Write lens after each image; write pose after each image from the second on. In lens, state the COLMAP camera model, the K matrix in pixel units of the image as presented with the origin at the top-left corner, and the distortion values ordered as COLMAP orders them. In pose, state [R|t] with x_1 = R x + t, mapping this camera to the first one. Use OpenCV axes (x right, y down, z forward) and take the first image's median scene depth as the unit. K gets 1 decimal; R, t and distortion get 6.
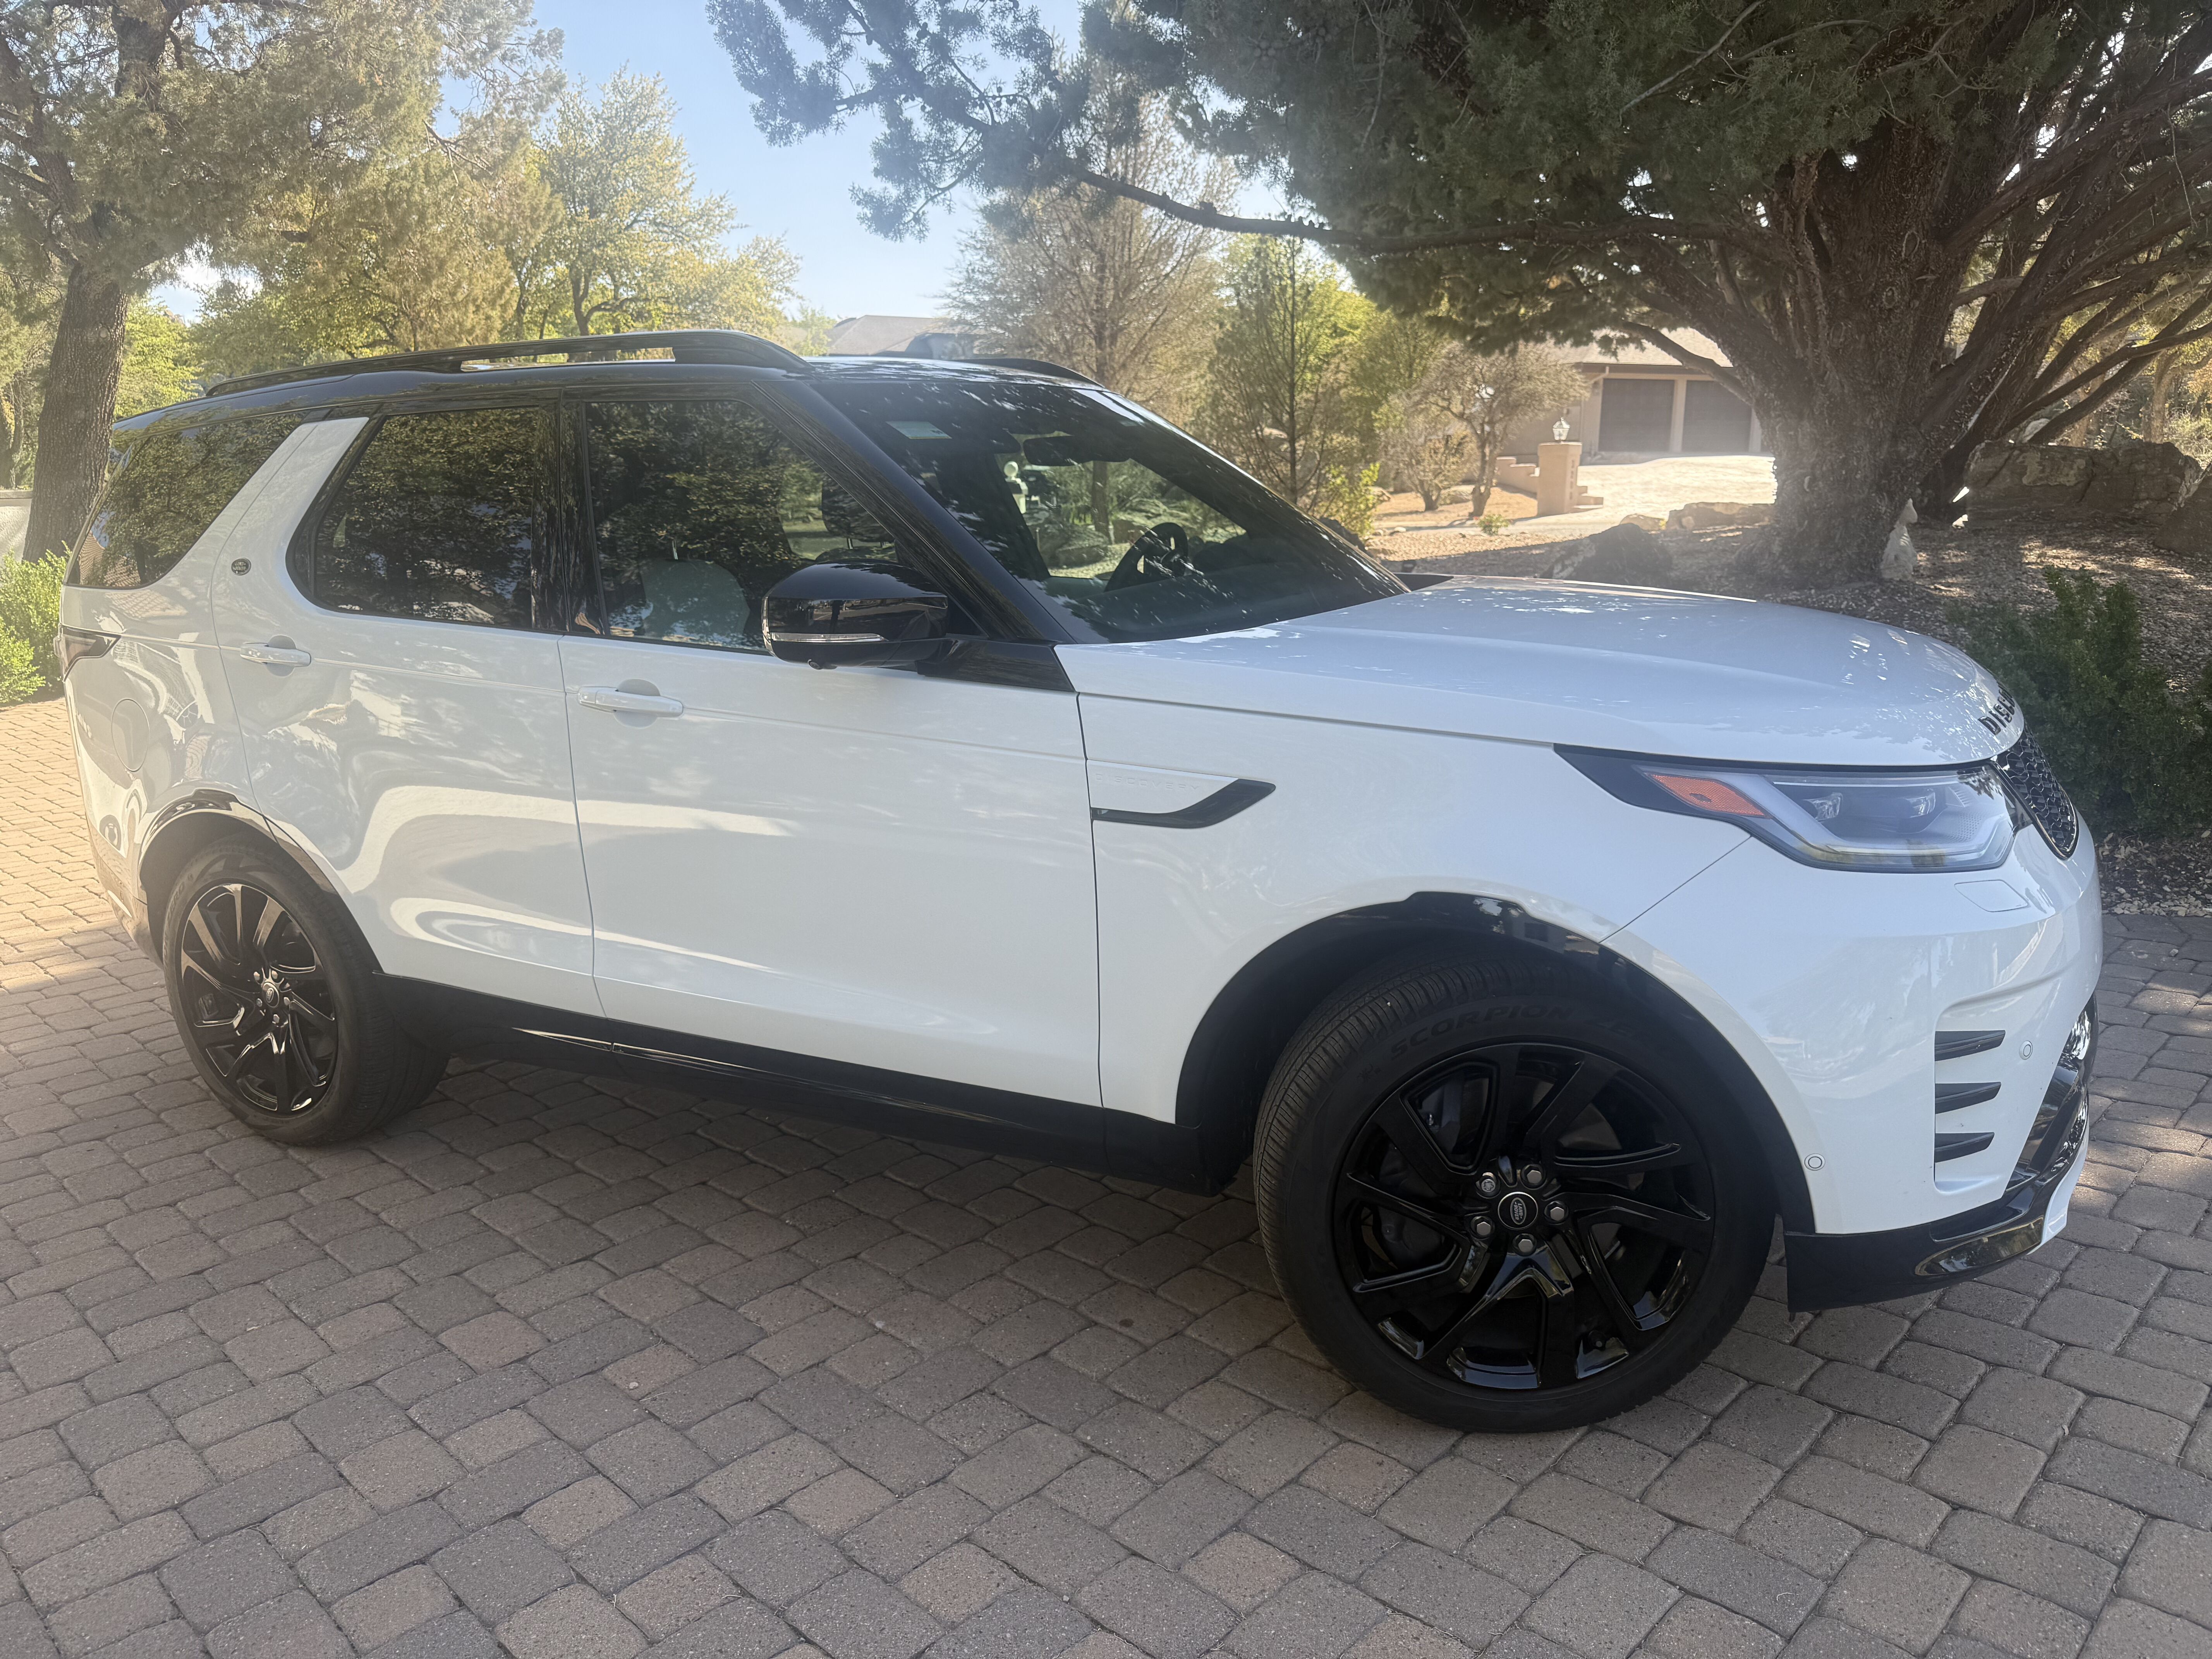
lens RADIAL K [[1550.6, 0, 1106.4], [0, 1550.6, 833.0], [0, 0, 1]] dist [0.031403, -0.040268]
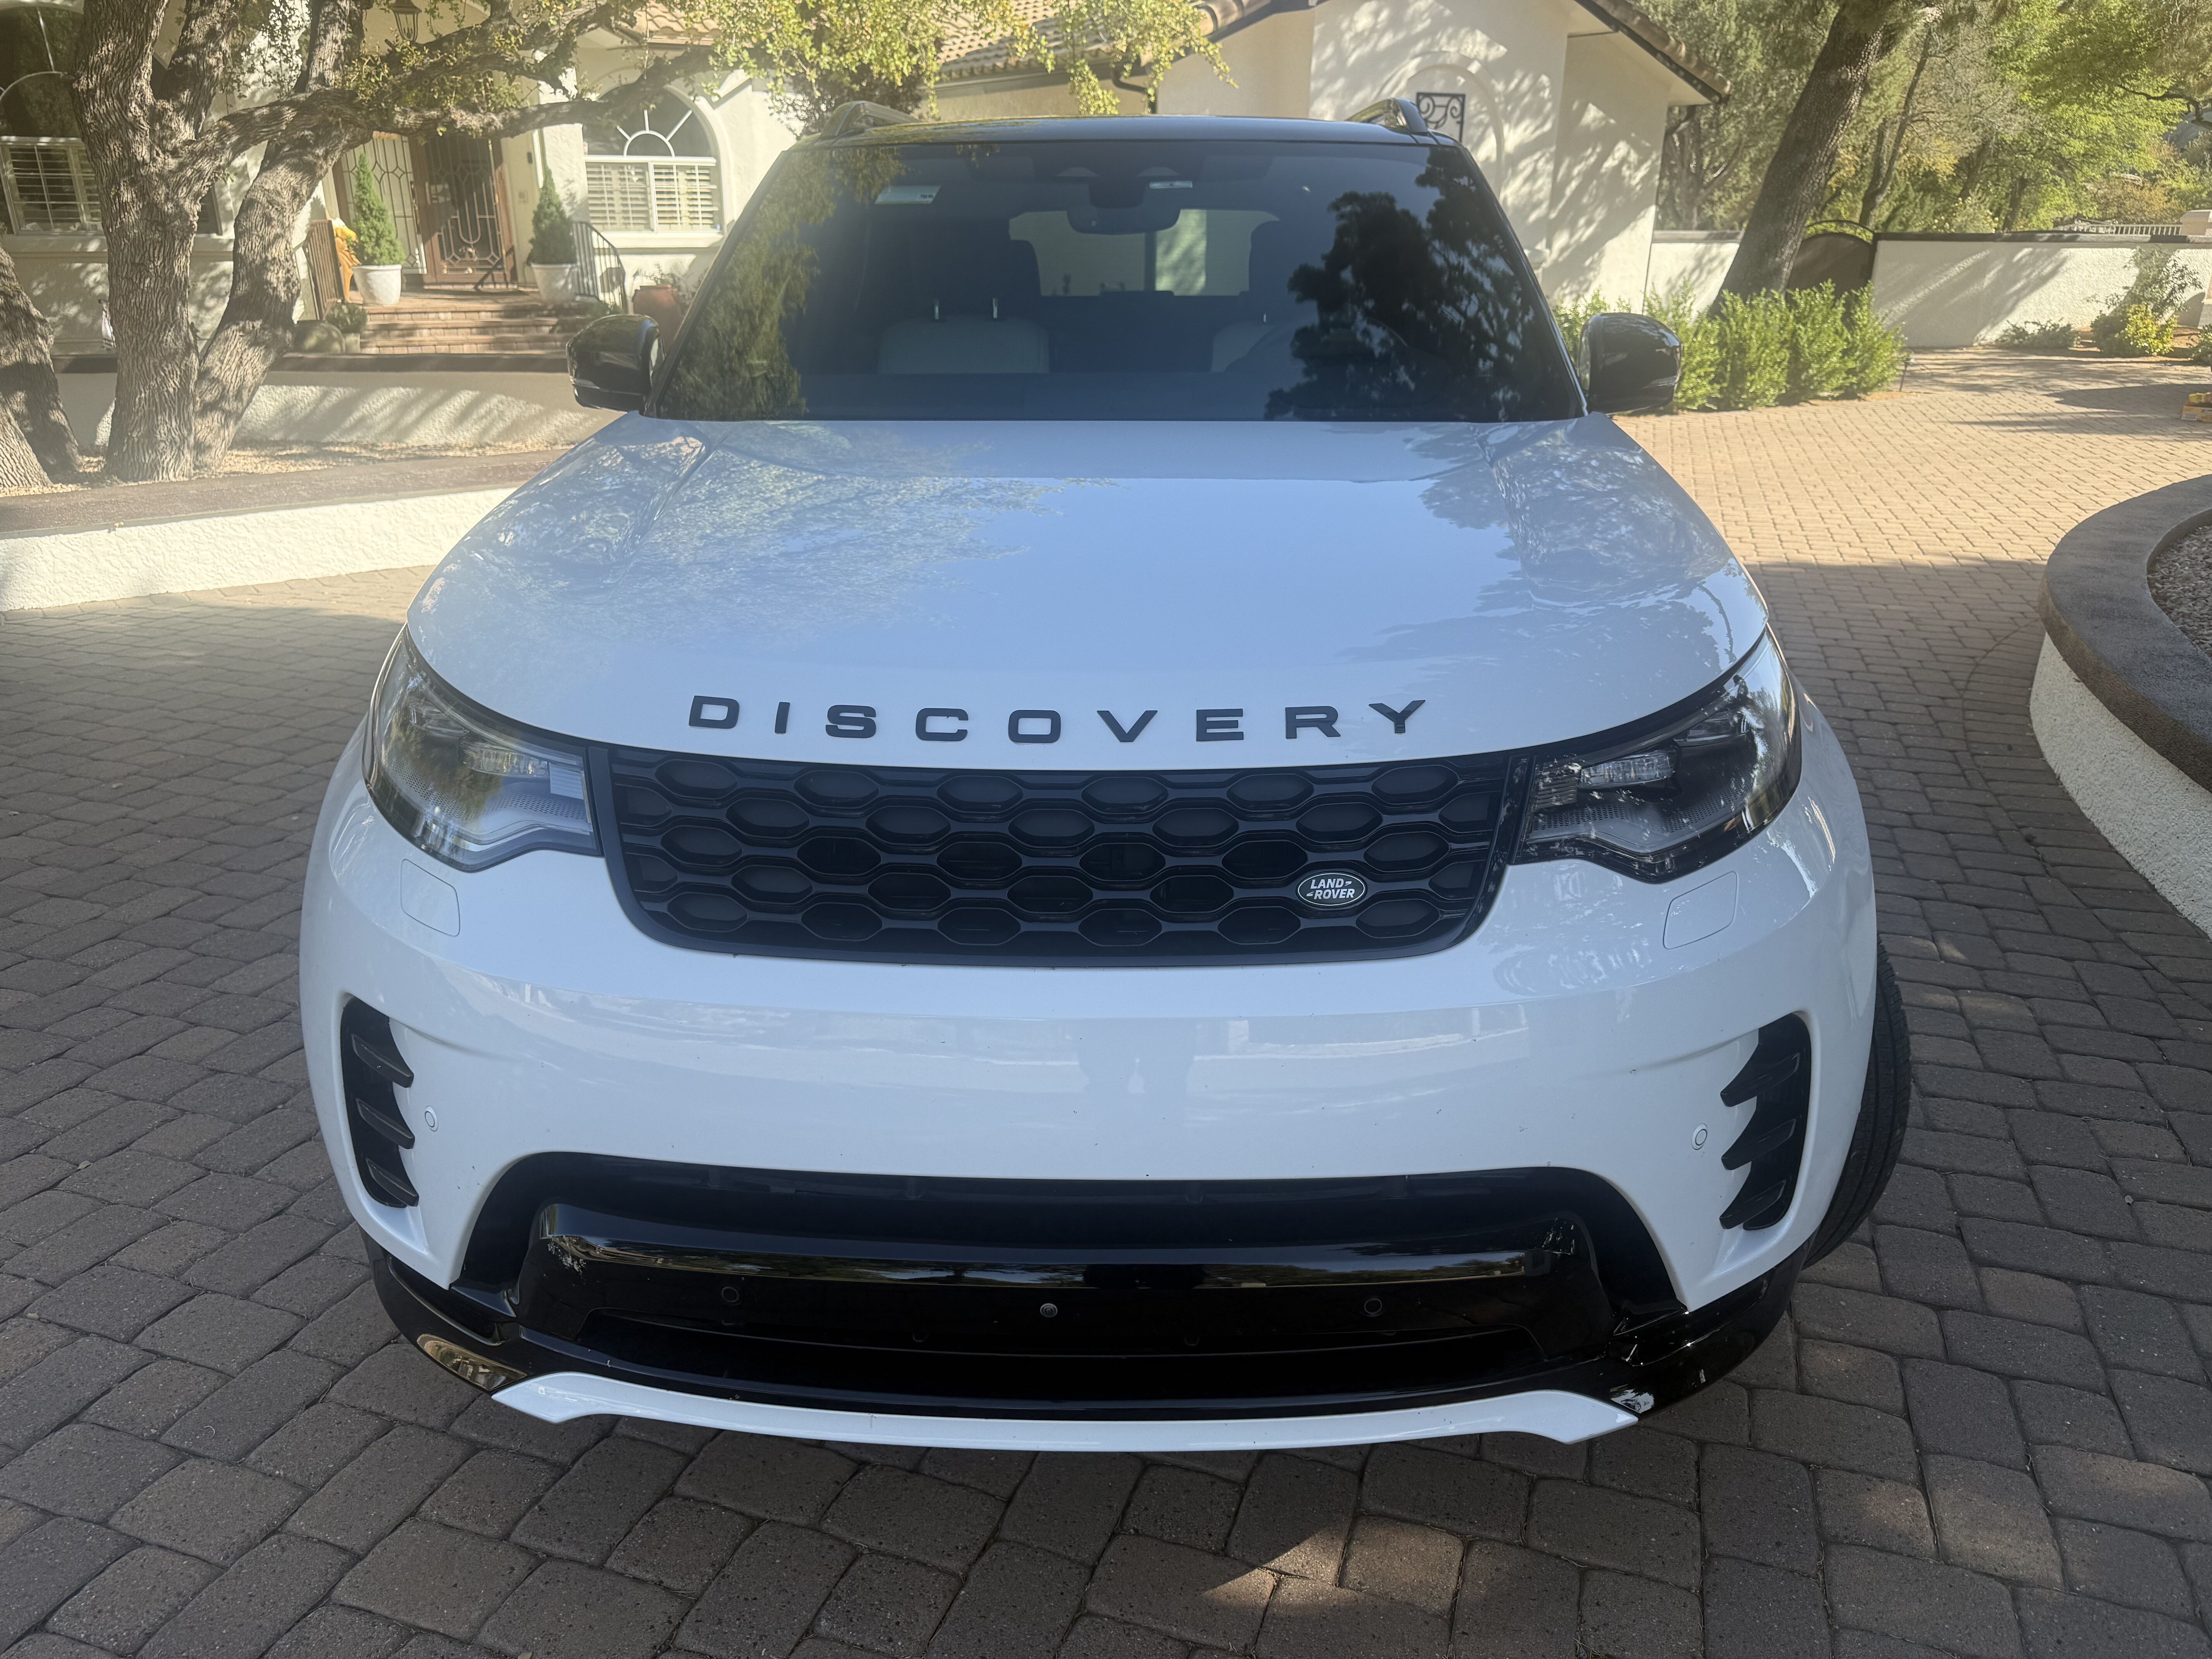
lens RADIAL K [[1561.0, 0, 1119.8], [0, 1561.0, 819.6], [0, 0, 1]] dist [0.006751, -0.002587]
pose [[0.443325, 0.337295, -0.830479, 0.862113], [-0.215310, 0.939446, 0.266615, -0.170600], [0.870117, 0.060613, 0.489103, 0.610510]]
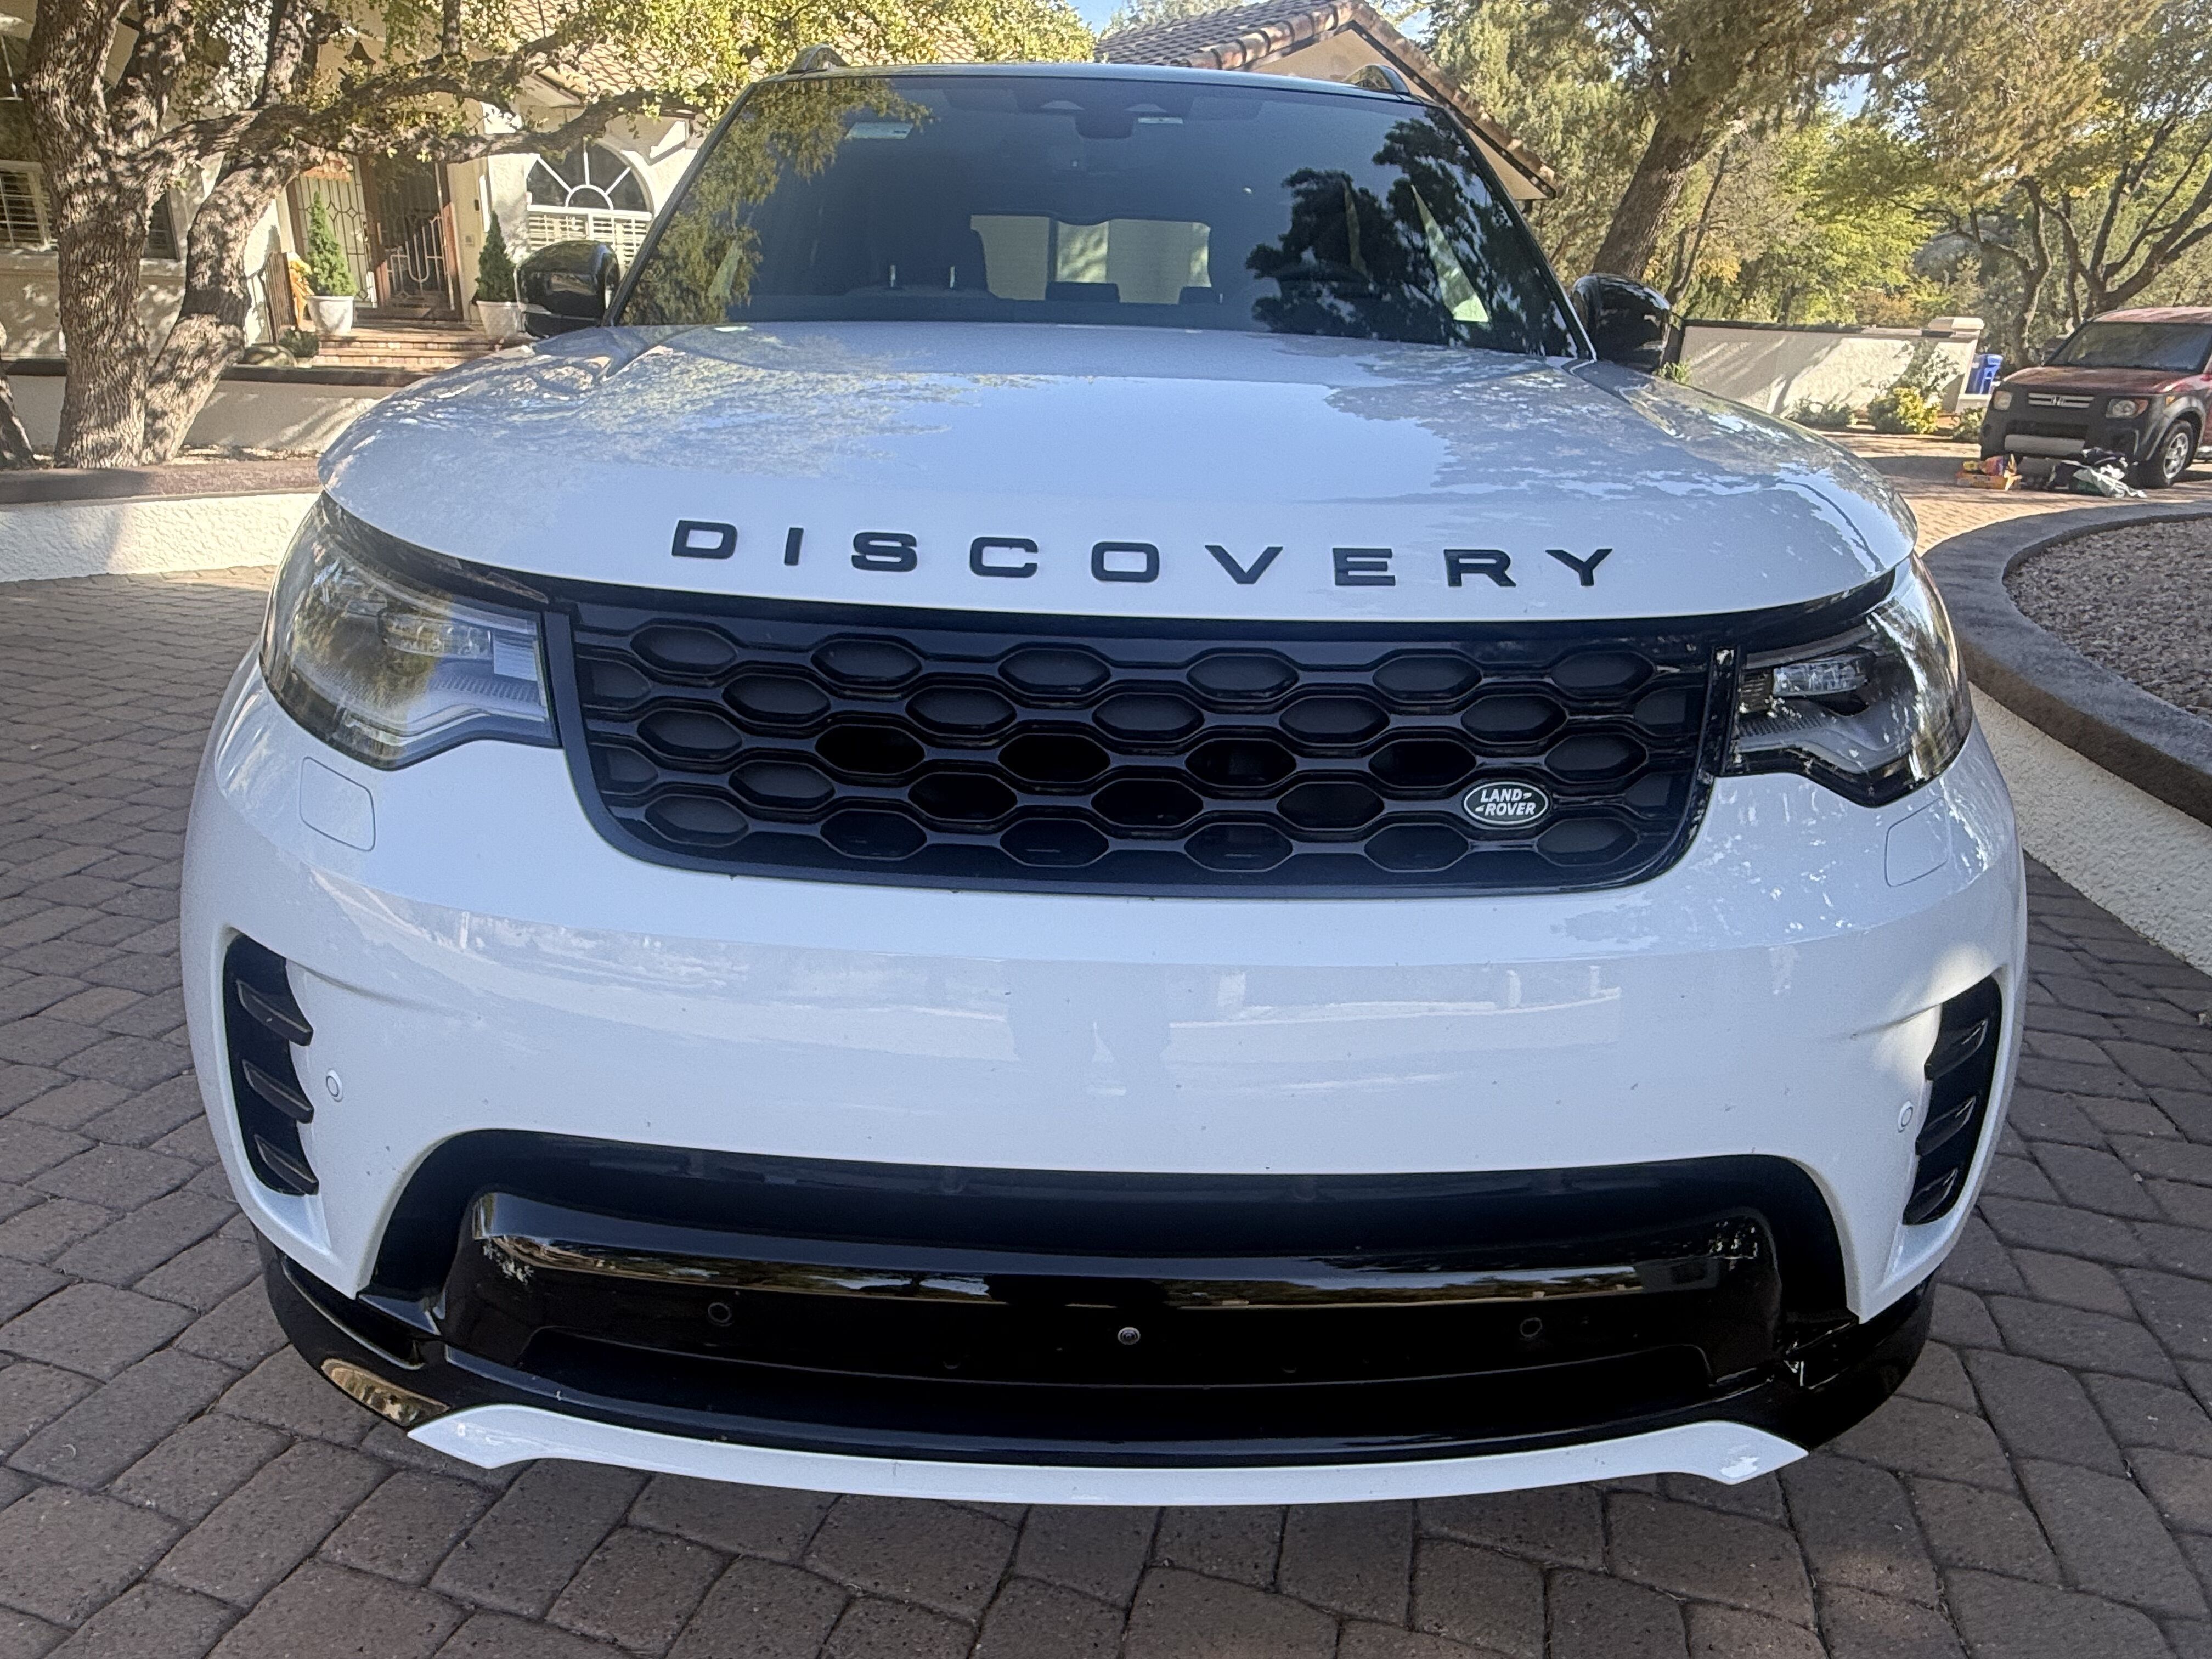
lens RADIAL K [[1400.6, 0, 1100.8], [0, 1400.6, 838.5], [0, 0, 1]] dist [0.004441, 0.003818]
pose [[0.488397, 0.353950, -0.797613, 0.738100], [-0.247411, 0.932702, 0.262402, -0.099630], [0.836813, 0.069181, 0.543100, 0.634757]]
